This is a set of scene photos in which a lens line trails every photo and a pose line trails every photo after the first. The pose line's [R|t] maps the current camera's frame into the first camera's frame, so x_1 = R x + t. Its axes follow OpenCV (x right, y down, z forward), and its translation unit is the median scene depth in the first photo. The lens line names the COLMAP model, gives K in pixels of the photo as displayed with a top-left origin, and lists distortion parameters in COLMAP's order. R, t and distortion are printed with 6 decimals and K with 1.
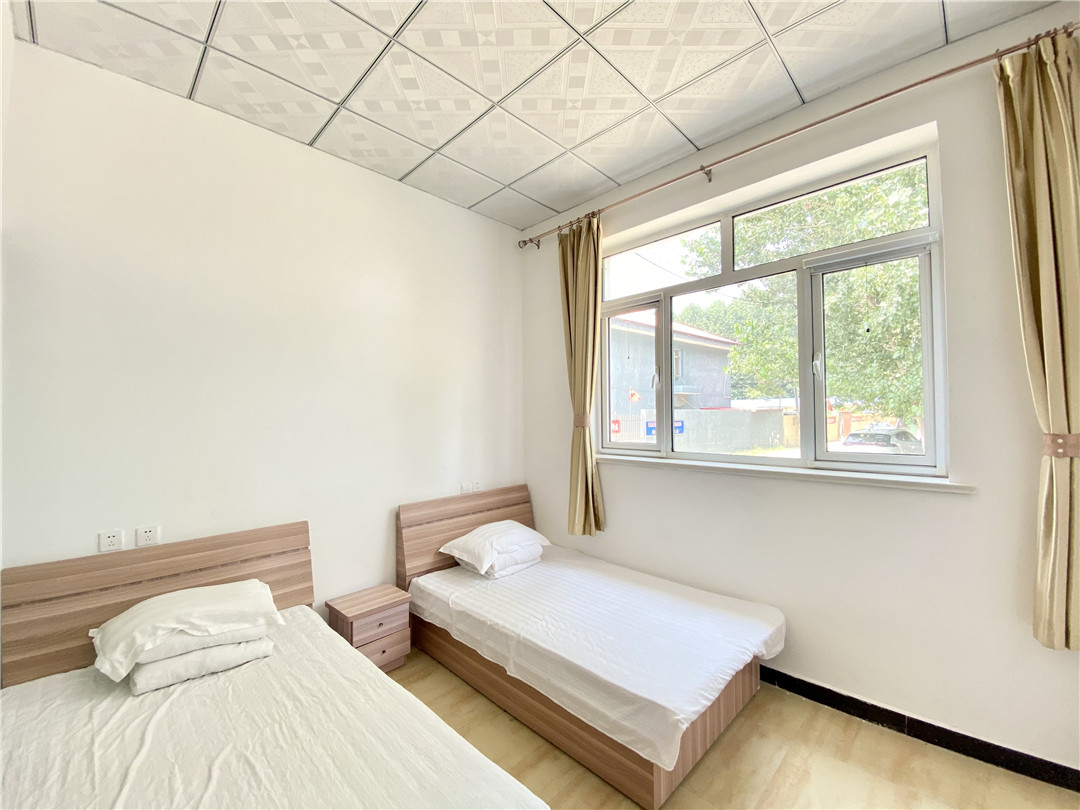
lens RADIAL K [[448.2, 0, 535.1], [0, 448.2, 409.4], [0, 0, 1]] dist [0.010995, -0.007961]
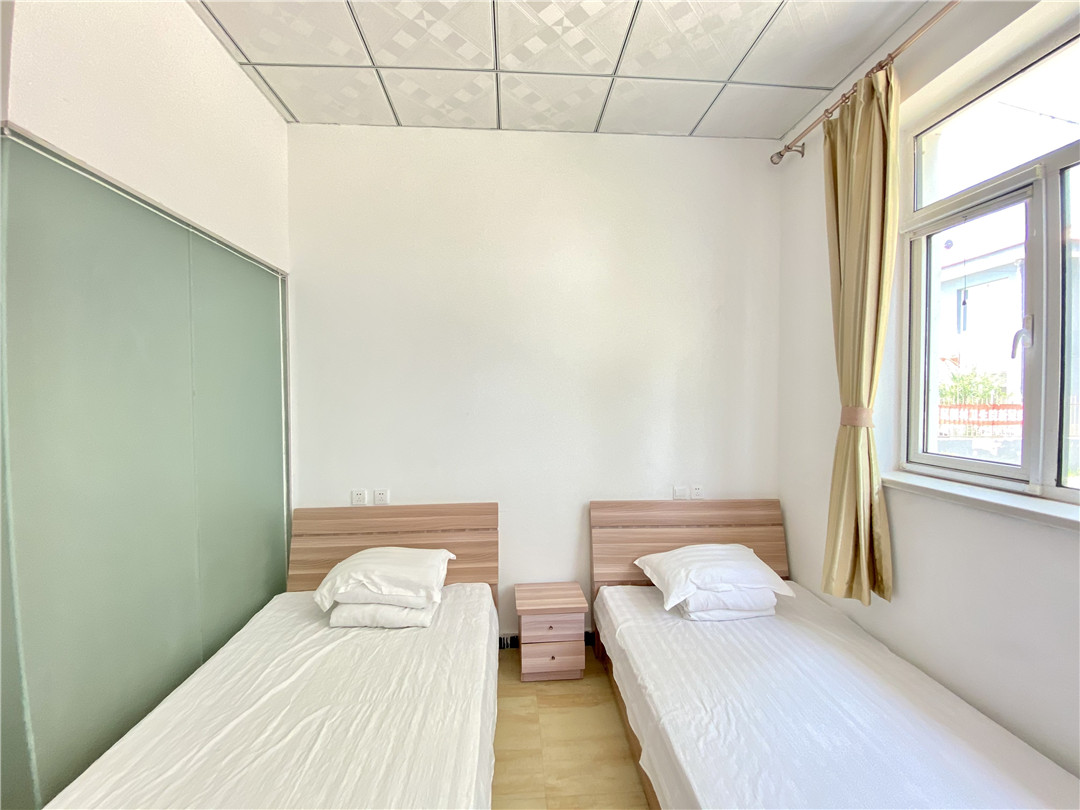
lens RADIAL K [[448.2, 0, 531.6], [0, 448.2, 405.9], [0, 0, 1]] dist [0.010995, -0.007961]
pose [[0.744788, 0.030613, -0.666598, 0.206513], [0.005053, 0.998660, 0.051508, -0.026918], [0.667282, -0.041731, 0.743635, 0.261701]]
